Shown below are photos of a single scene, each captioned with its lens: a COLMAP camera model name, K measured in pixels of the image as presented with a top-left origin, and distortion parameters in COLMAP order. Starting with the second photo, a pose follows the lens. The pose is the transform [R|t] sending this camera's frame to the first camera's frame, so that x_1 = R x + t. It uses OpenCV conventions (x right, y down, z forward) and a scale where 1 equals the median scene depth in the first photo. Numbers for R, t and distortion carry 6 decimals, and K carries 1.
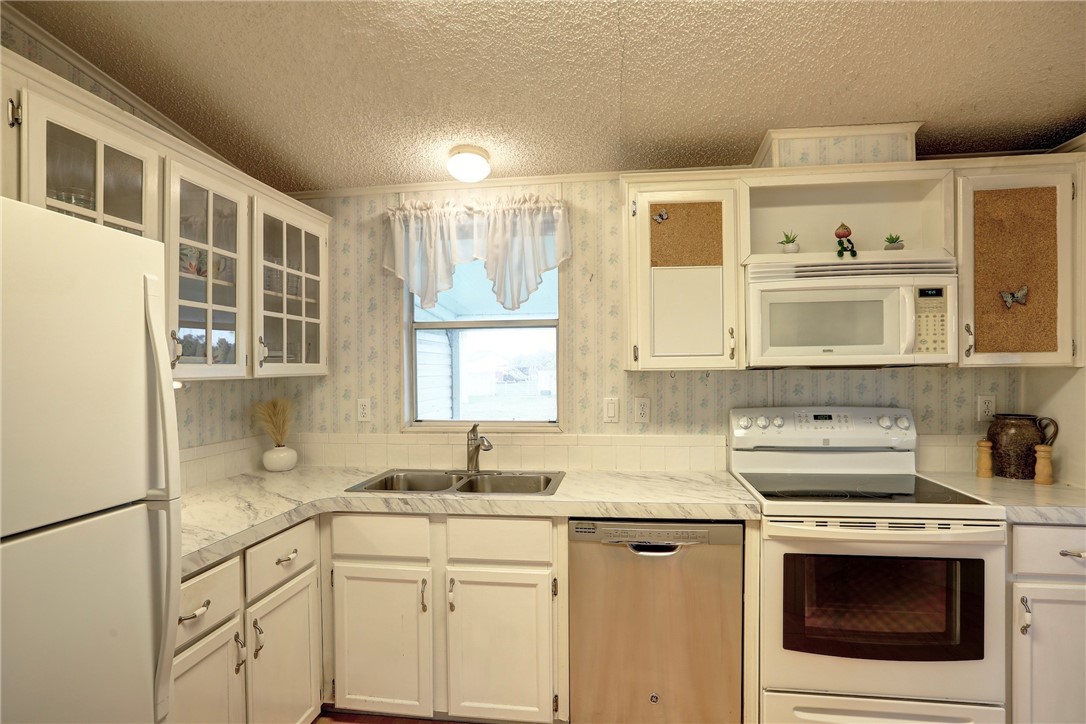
lens RADIAL K [[534.9, 0, 547.0], [0, 534.9, 367.6], [0, 0, 1]] dist [-0.027690, 0.003575]
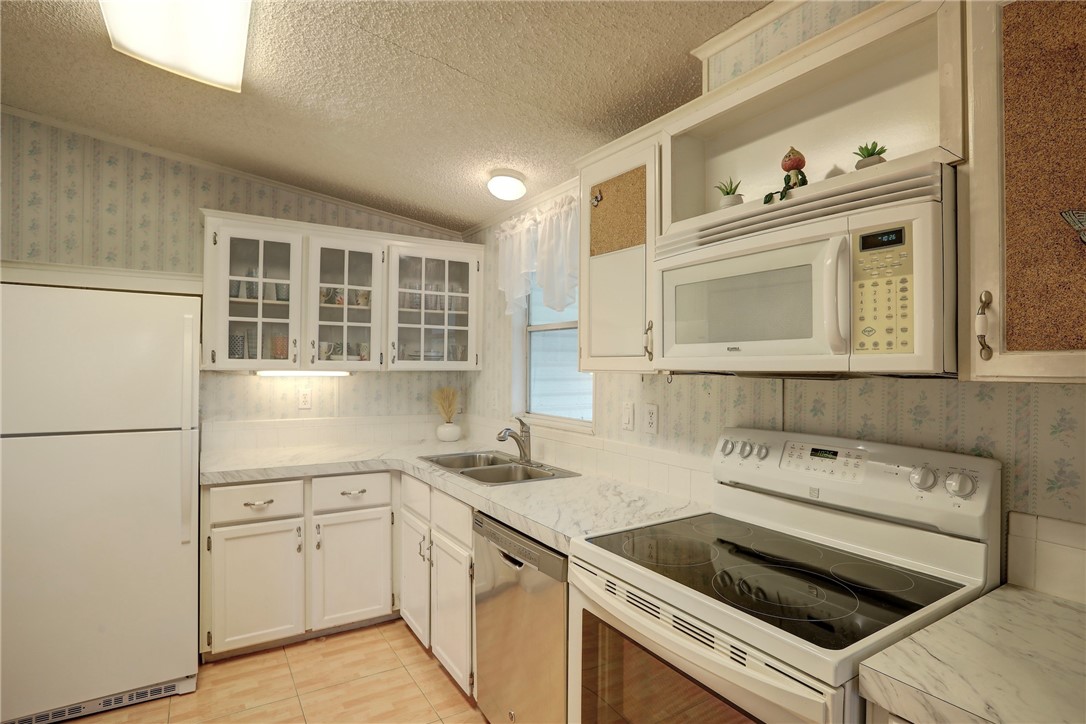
lens RADIAL K [[534.9, 0, 546.0], [0, 534.9, 359.9], [0, 0, 1]] dist [-0.027690, 0.003575]
pose [[0.661362, 0.007602, -0.750028, 0.831974], [-0.014033, 0.999899, -0.002239, -0.012718], [0.749935, 0.012006, 0.661402, 0.359170]]
